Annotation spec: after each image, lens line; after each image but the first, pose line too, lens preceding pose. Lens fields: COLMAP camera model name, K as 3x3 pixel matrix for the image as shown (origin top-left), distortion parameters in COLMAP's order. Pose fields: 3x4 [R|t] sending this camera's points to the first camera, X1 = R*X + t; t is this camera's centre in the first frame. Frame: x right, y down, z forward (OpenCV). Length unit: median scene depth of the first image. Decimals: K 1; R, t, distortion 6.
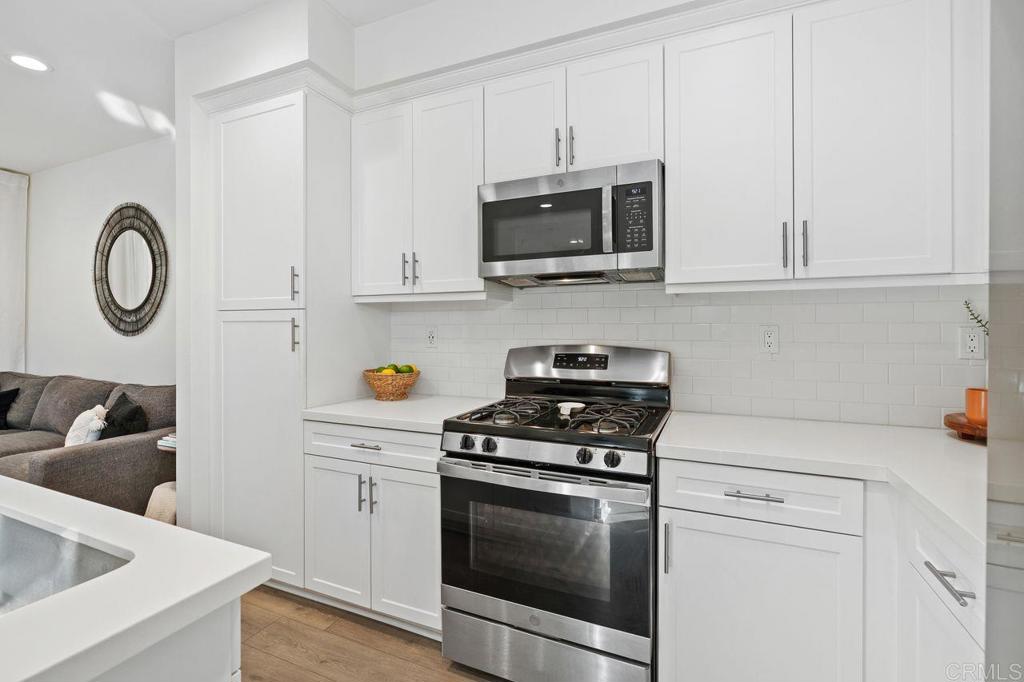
lens RADIAL K [[443.5, 0, 507.0], [0, 443.5, 320.9], [0, 0, 1]] dist [0.002619, 0.000409]
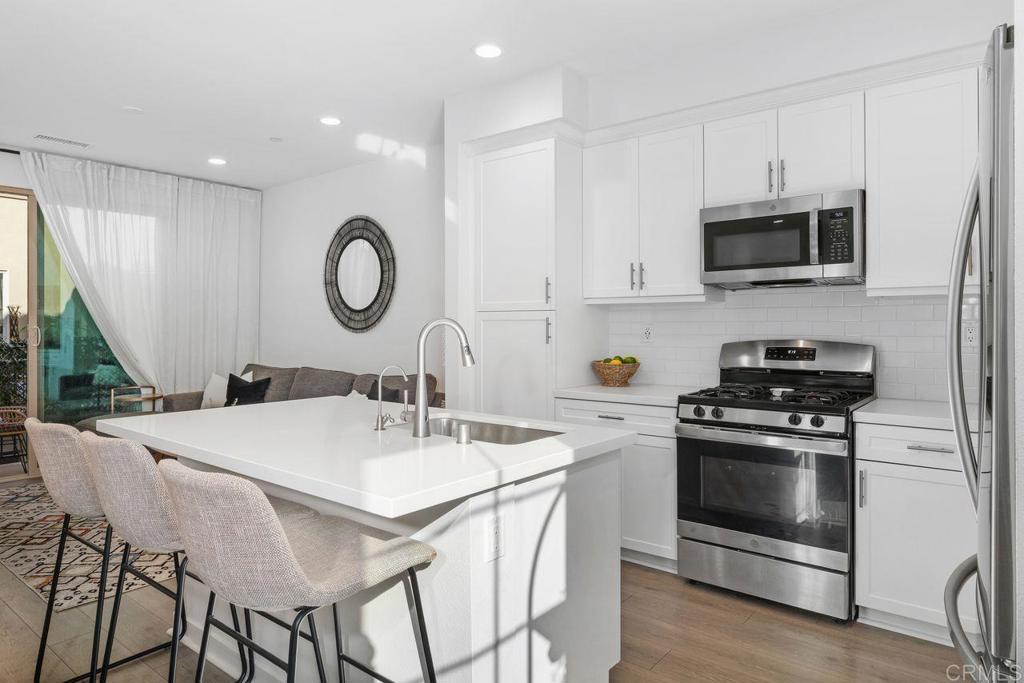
lens RADIAL K [[625.4, 0, 512.7], [0, 625.4, 323.4], [0, 0, 1]] dist [0.004673, 0.000031]
pose [[0.971189, -0.003424, -0.238288, -0.150268], [0.006857, 0.999884, 0.013579, -0.015124], [0.238214, -0.014822, 0.971100, -0.771783]]
